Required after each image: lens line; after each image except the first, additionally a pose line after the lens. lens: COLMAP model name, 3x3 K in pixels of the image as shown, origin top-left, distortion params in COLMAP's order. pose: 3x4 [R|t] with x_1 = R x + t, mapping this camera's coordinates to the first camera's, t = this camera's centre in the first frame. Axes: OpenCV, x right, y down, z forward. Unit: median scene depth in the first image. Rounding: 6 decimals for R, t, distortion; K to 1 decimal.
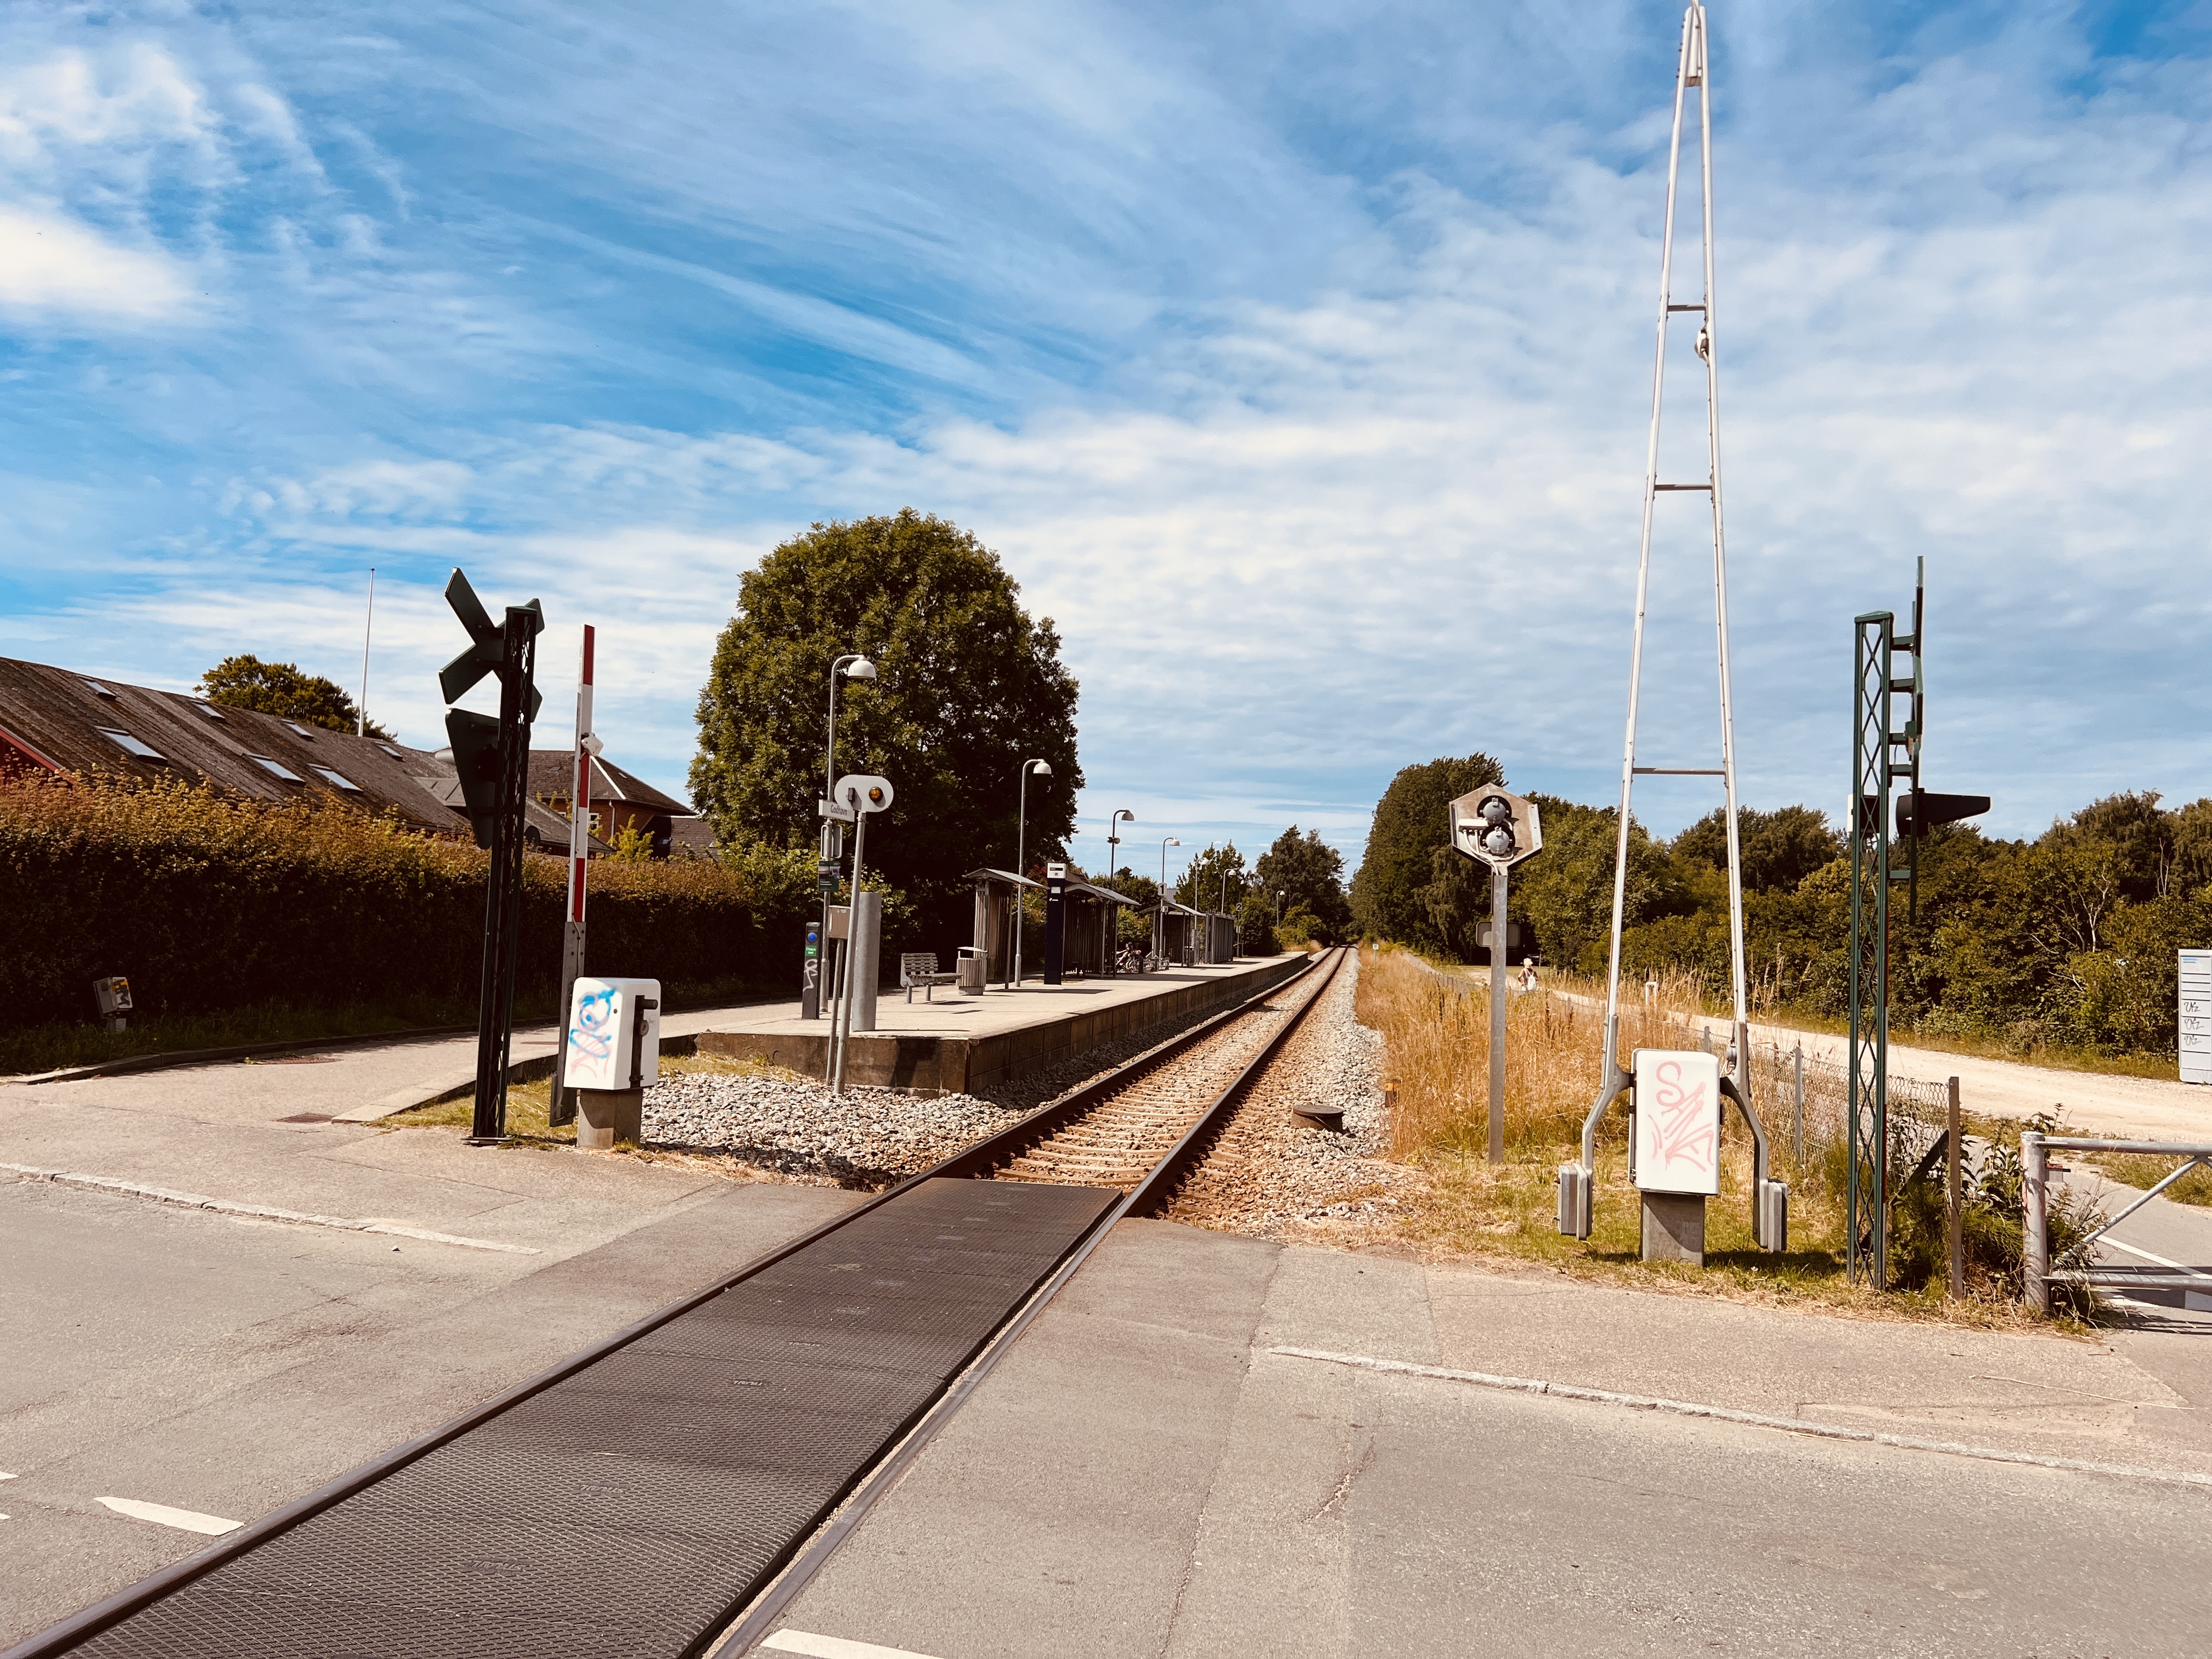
lens RADIAL K [[1685.7, 0, 1105.6], [0, 1685.7, 819.0], [0, 0, 1]] dist [0.082648, -0.112333]
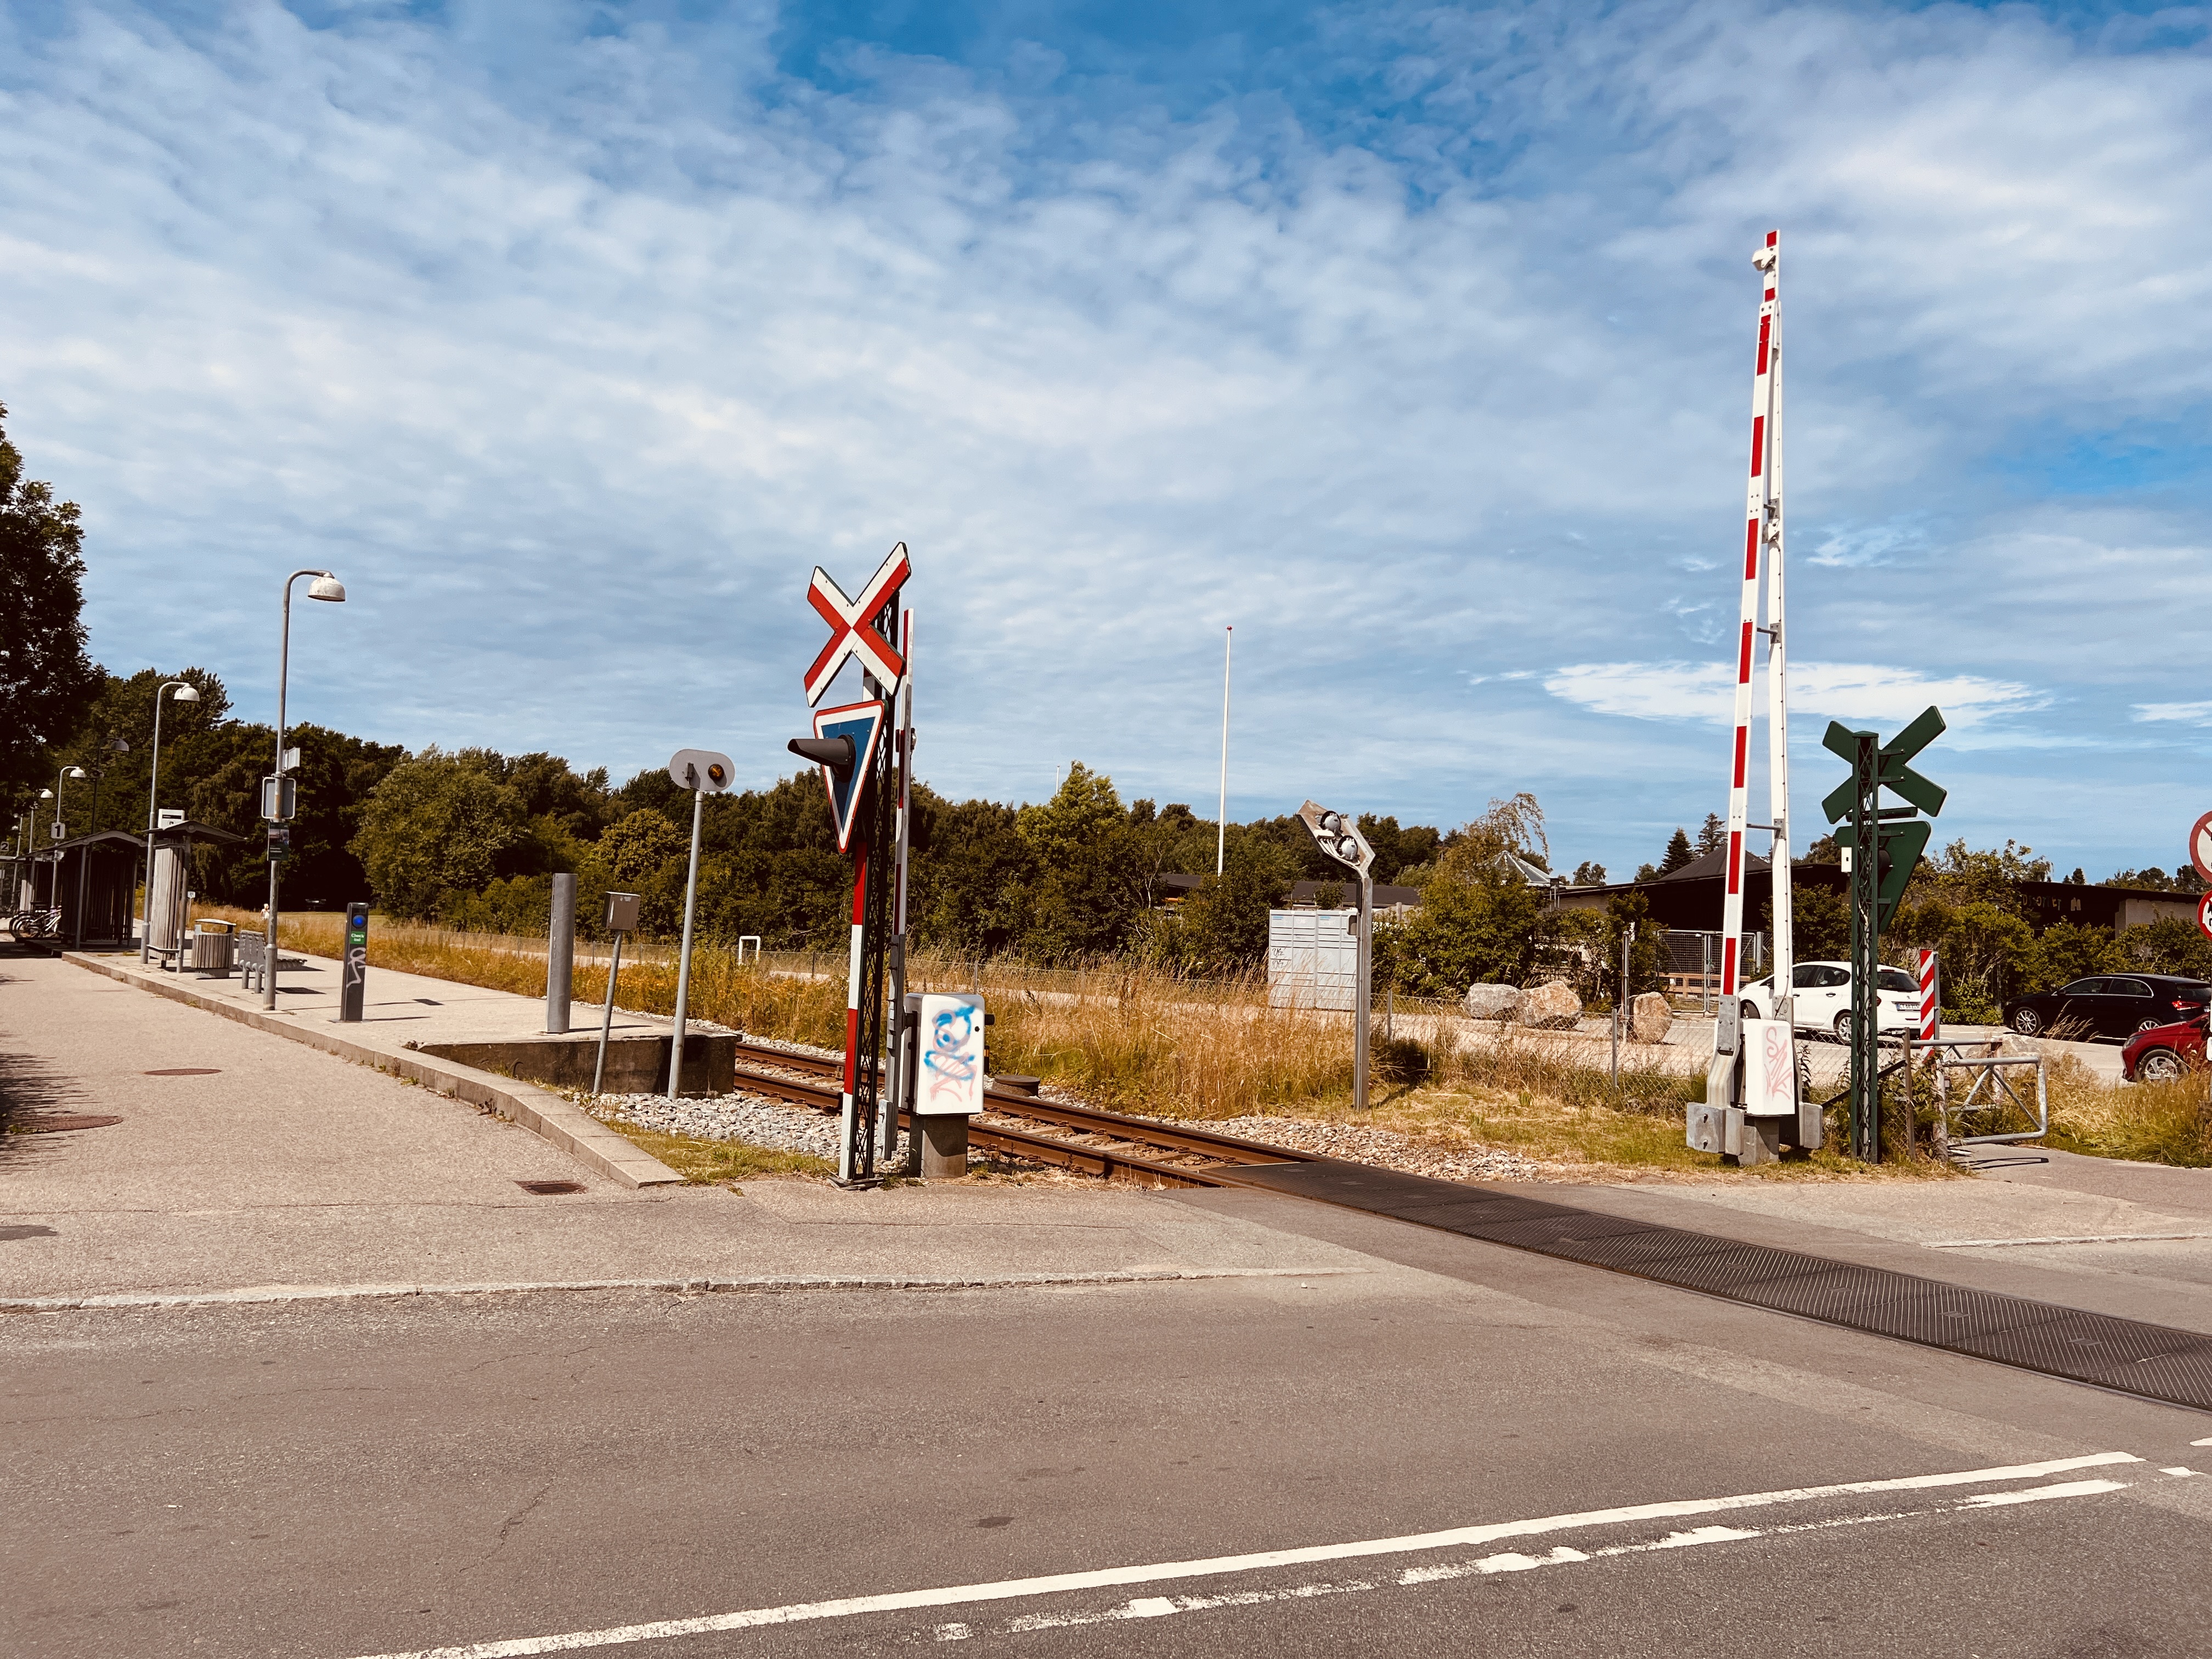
lens RADIAL K [[1720.9, 0, 1112.3], [0, 1720.9, 870.3], [0, 0, 1]] dist [0.067856, -0.013910]
pose [[0.732713, 0.007323, 0.680498, -0.165611], [-0.052394, 0.997581, 0.045679, -0.004093], [-0.678518, -0.069124, 0.731324, 0.048645]]
